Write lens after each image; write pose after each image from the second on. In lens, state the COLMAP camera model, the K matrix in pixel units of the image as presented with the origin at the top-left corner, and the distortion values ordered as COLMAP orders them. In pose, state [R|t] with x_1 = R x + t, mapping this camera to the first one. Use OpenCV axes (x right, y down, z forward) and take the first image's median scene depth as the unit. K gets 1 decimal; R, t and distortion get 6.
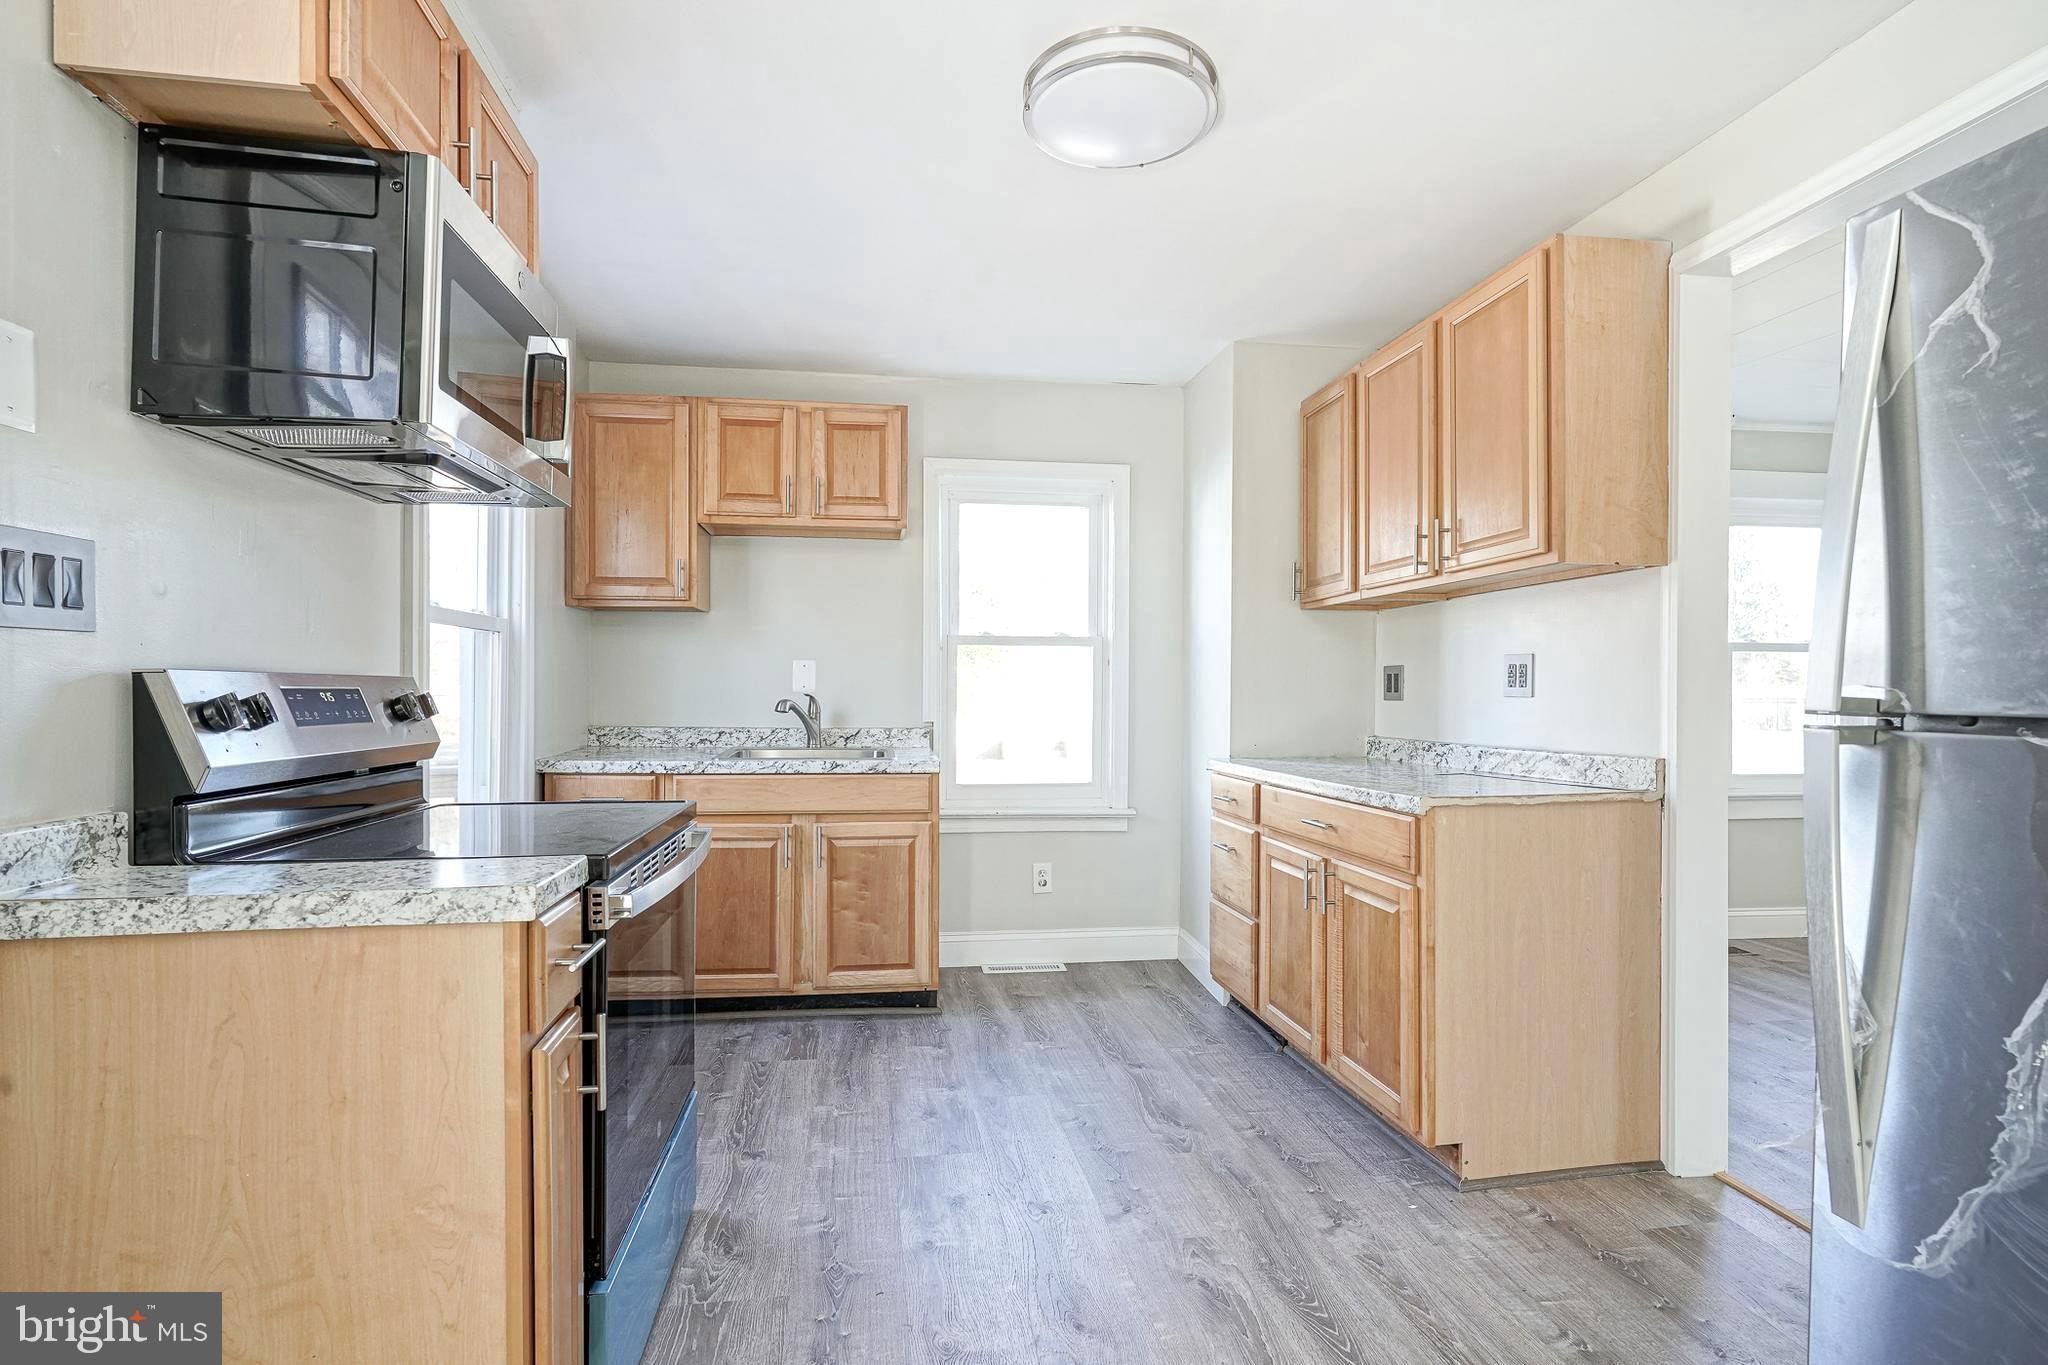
lens RADIAL K [[1016.1, 0, 1042.9], [0, 1016.1, 684.7], [0, 0, 1]] dist [-0.008726, 0.003048]
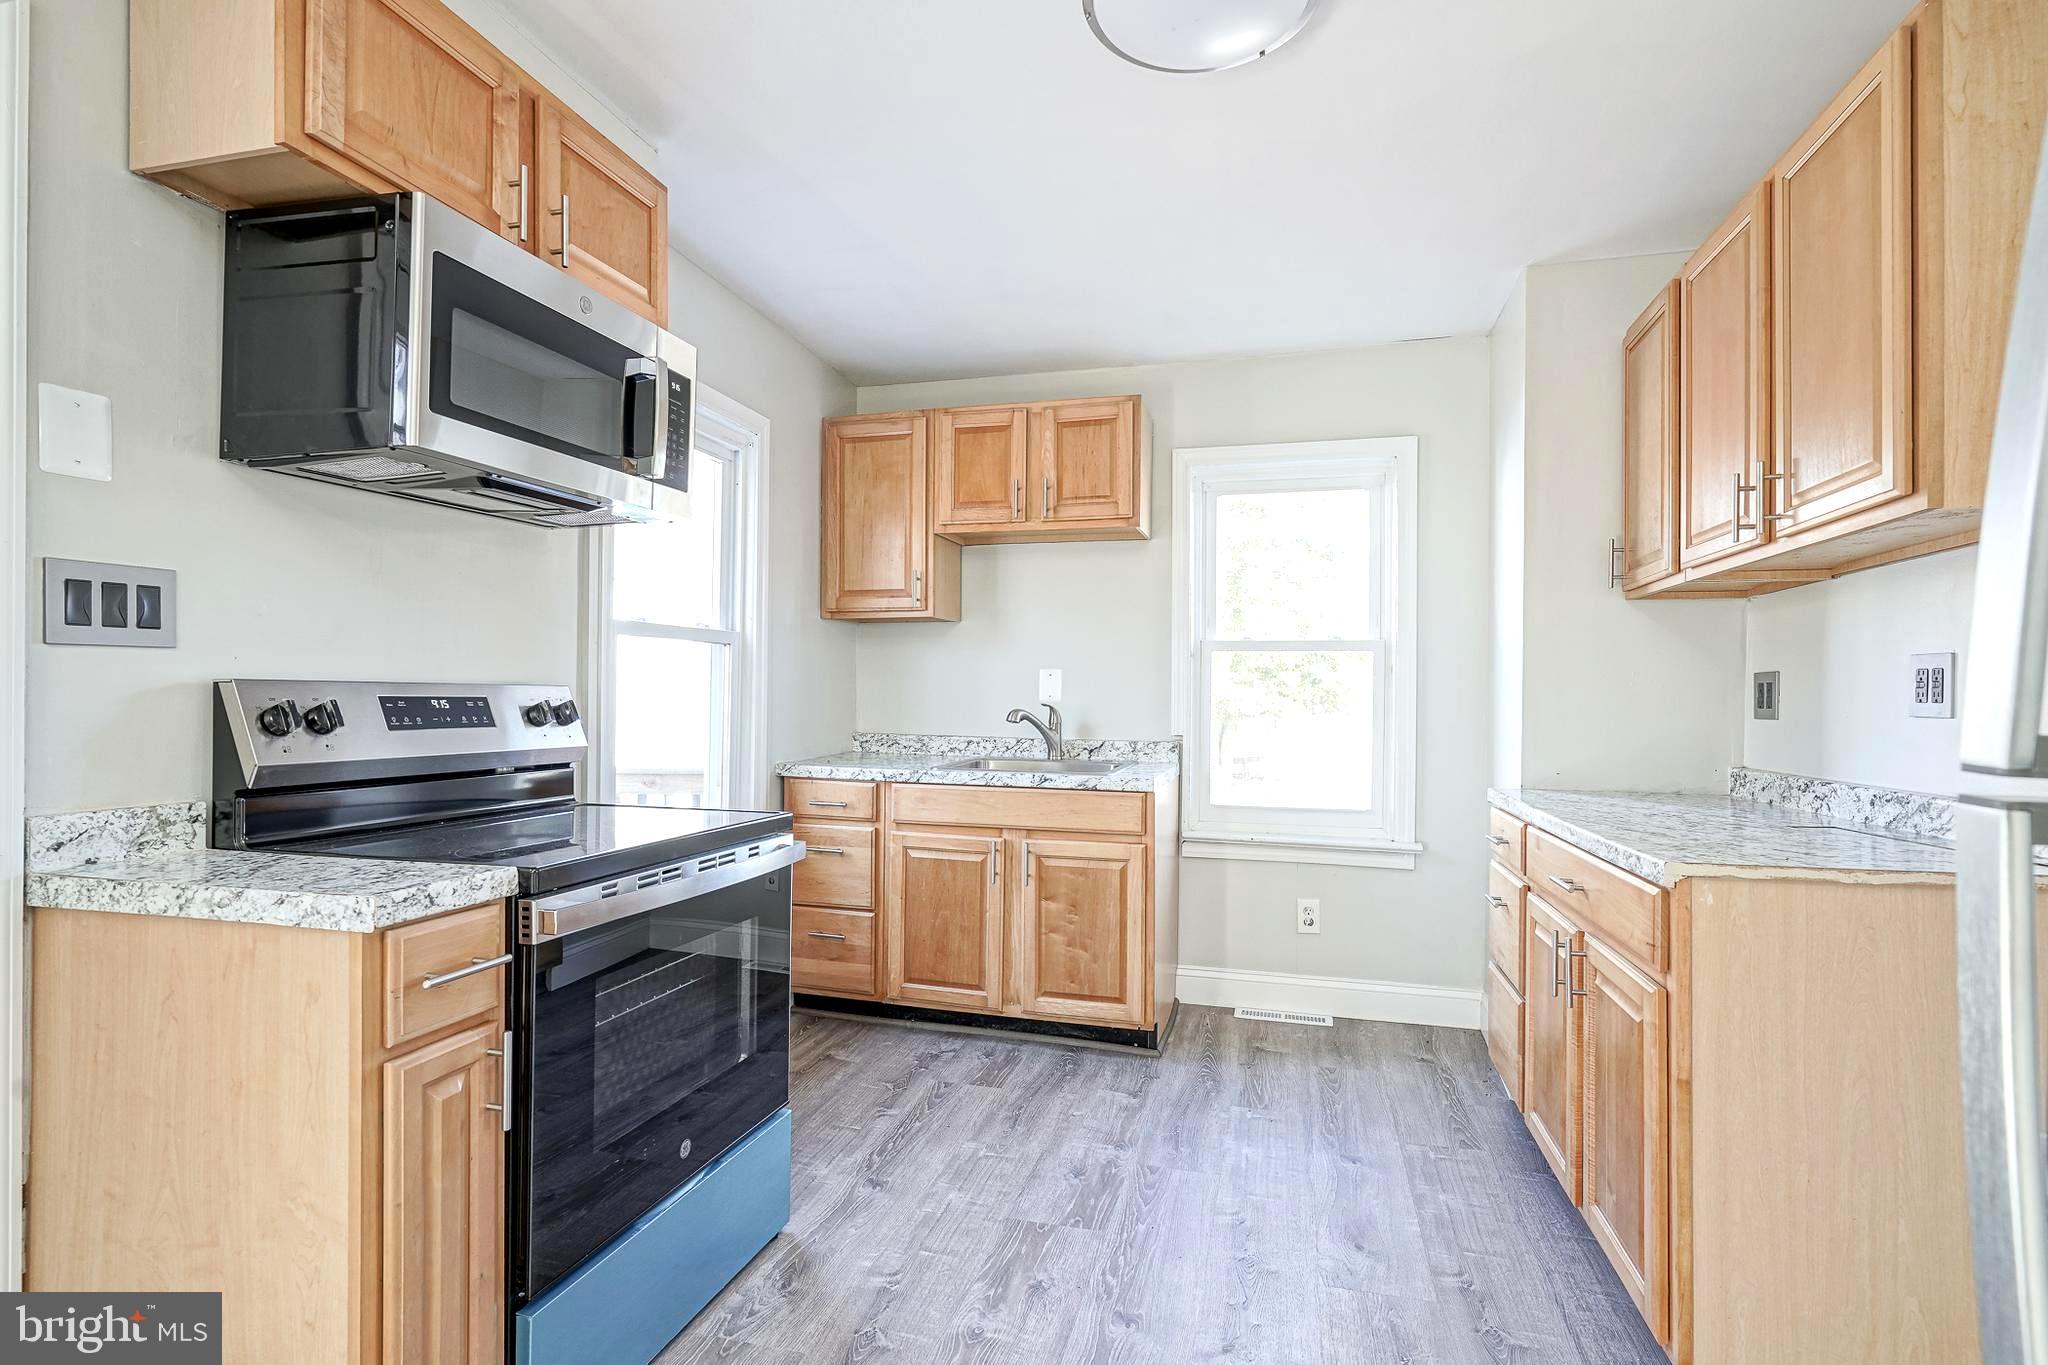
lens RADIAL K [[1016.1, 0, 1026.5], [0, 1016.1, 686.0], [0, 0, 1]] dist [-0.008726, 0.003048]
pose [[0.912291, 0.000953, -0.409541, 0.204000], [-0.004152, 0.999967, -0.006923, -0.001700], [0.409522, 0.008017, 0.912265, 0.151376]]
